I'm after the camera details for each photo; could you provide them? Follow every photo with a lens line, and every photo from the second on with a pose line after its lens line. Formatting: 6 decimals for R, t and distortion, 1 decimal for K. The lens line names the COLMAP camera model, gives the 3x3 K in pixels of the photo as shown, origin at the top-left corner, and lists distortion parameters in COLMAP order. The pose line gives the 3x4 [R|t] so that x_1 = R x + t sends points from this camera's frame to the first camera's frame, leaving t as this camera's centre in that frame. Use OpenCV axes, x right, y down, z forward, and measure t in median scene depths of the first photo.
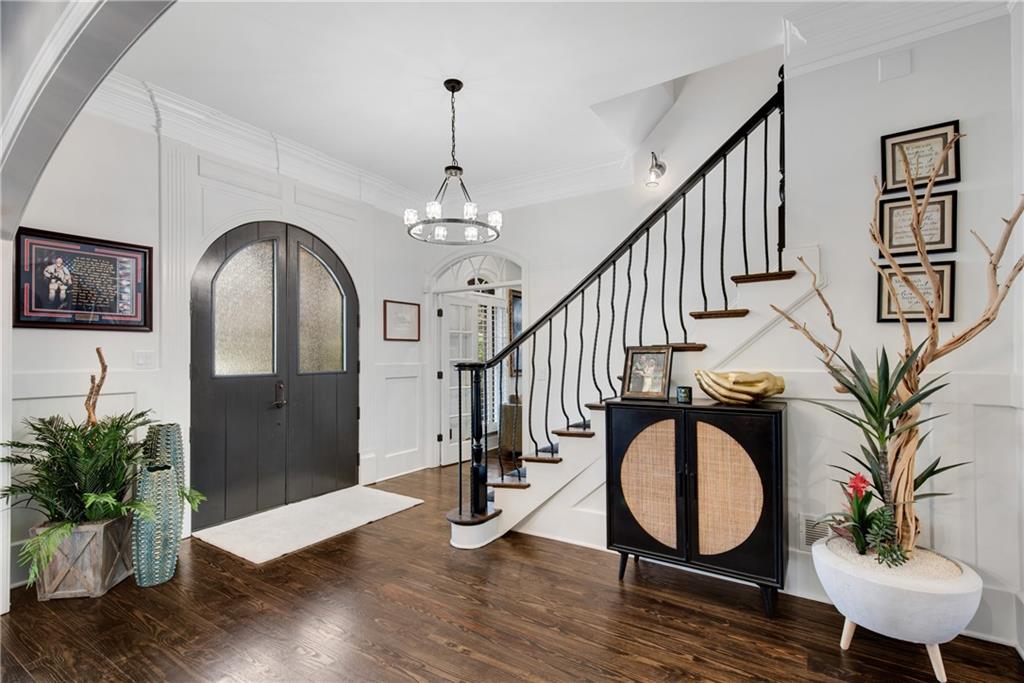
lens RADIAL K [[482.4, 0, 516.0], [0, 482.4, 357.1], [0, 0, 1]] dist [0.000006, -0.000157]
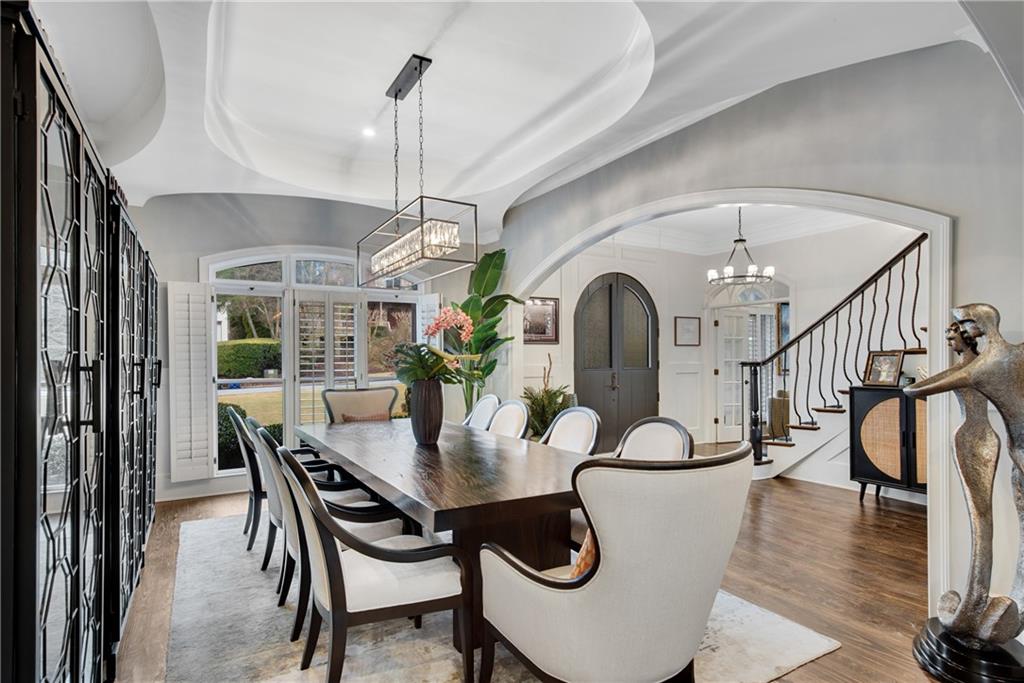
lens RADIAL K [[482.4, 0, 516.0], [0, 482.4, 357.1], [0, 0, 1]] dist [0.000006, -0.000157]
pose [[0.874166, 0.001263, -0.485626, -0.000216], [-0.002164, 0.999997, -0.001294, 0.000832], [0.485623, 0.002182, 0.874166, -0.696435]]
